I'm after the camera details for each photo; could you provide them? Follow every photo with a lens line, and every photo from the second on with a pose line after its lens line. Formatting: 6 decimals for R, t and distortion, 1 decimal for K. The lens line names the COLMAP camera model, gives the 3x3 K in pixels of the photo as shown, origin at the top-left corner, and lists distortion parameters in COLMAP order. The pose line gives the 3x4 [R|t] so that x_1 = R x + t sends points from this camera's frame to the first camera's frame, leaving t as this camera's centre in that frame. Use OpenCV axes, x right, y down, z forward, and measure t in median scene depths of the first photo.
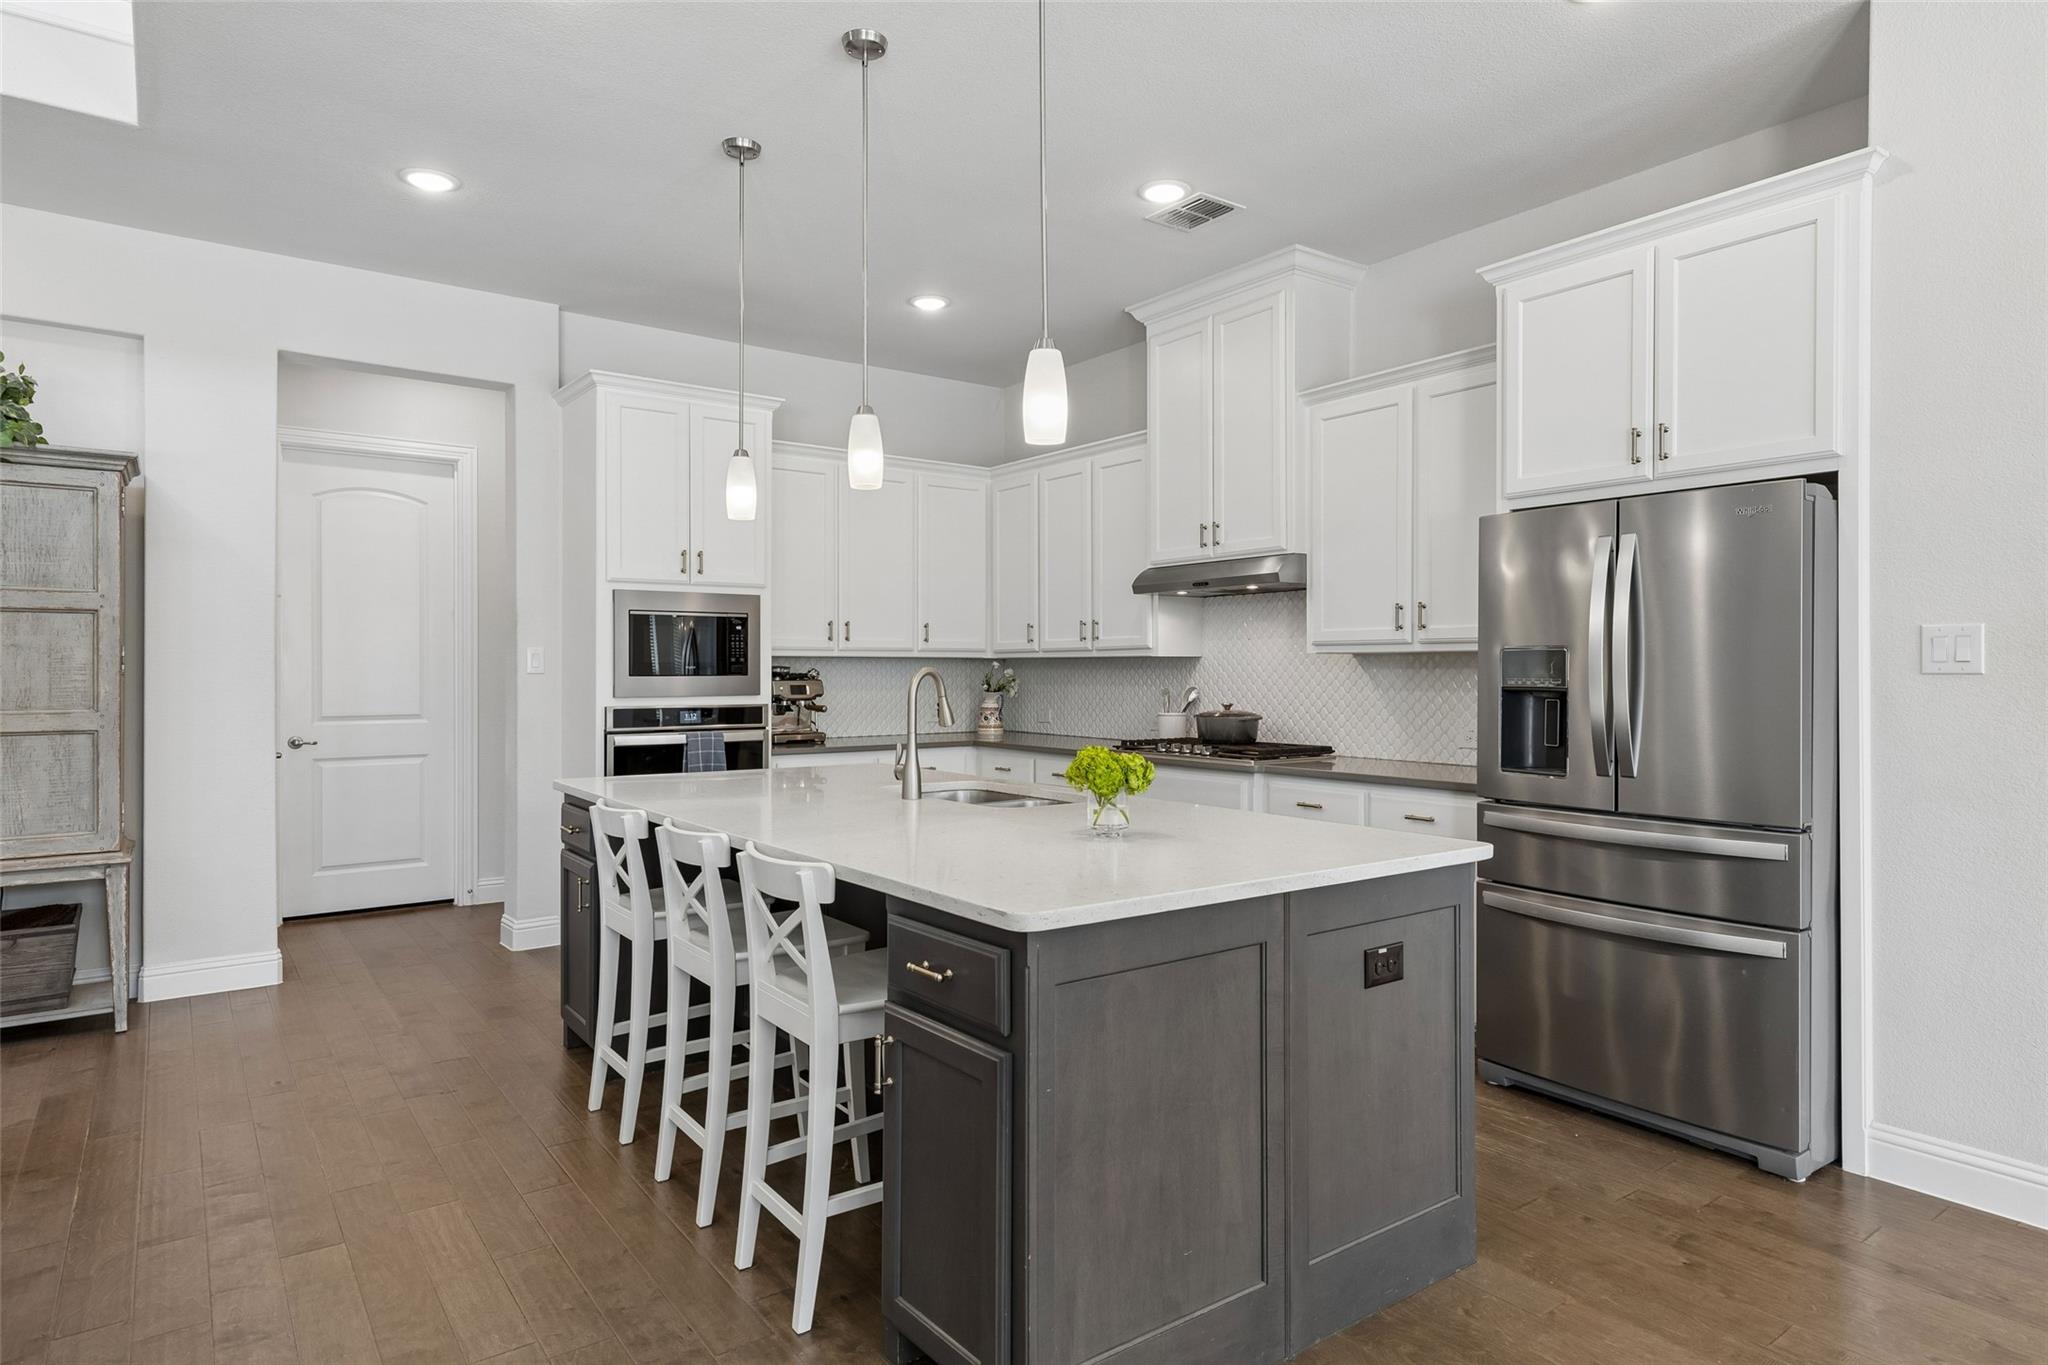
lens RADIAL K [[1133.7, 0, 1024.4], [0, 1133.7, 677.3], [0, 0, 1]] dist [0.013784, -0.000029]
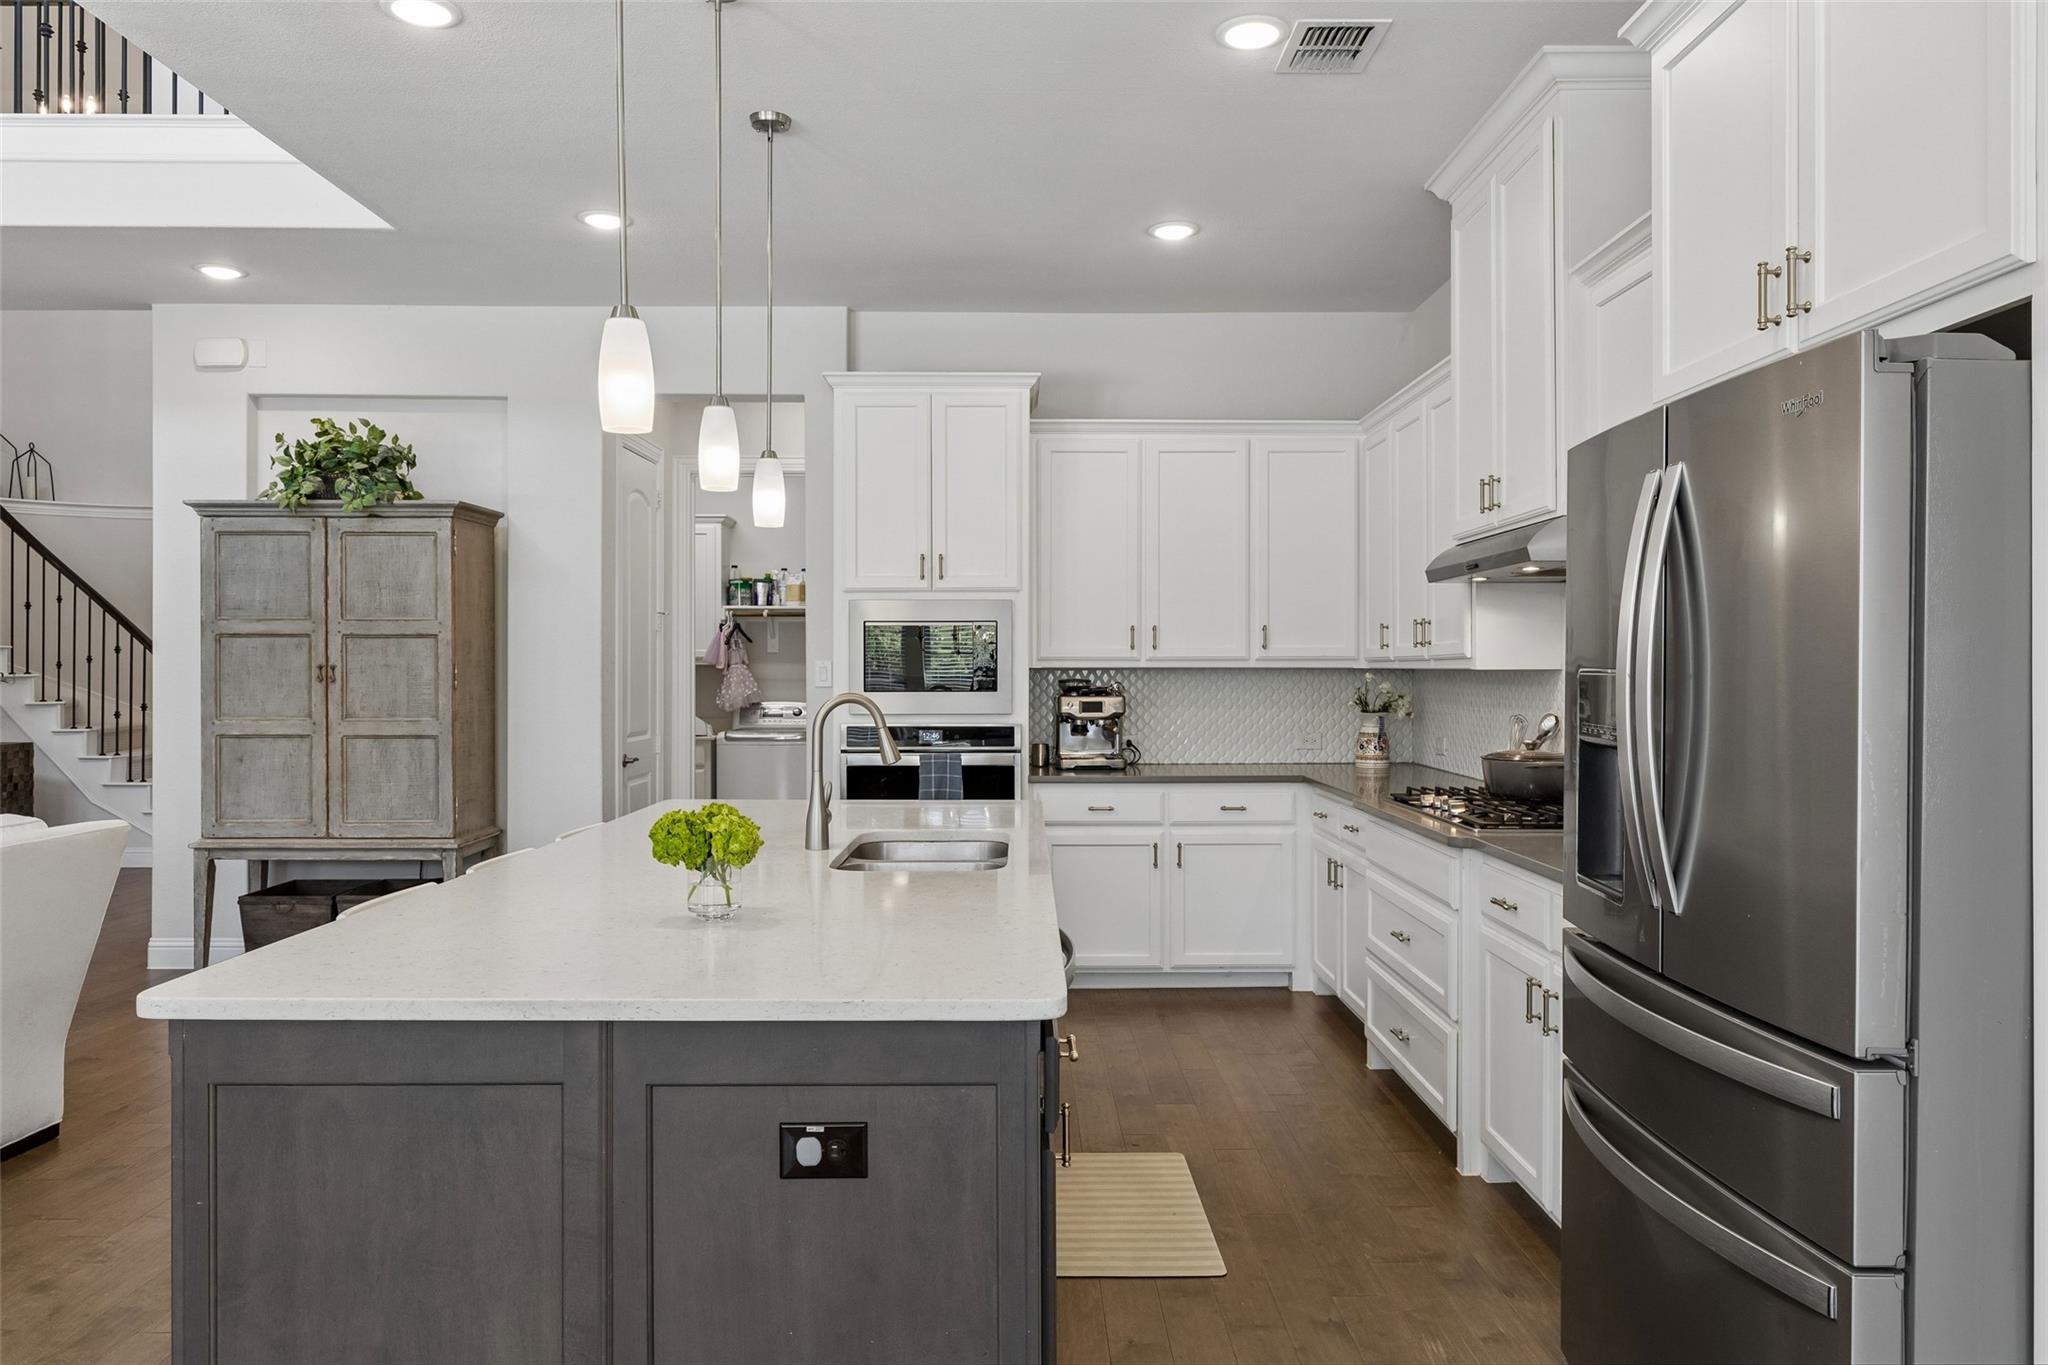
lens RADIAL K [[1318.3, 0, 1028.1], [0, 1318.3, 670.8], [0, 0, 1]] dist [-0.000463, -0.002255]
pose [[0.816198, 0.000810, -0.577772, 0.381931], [-0.003342, 0.999989, -0.003318, -0.014666], [0.577763, 0.004639, 0.816191, 0.183727]]
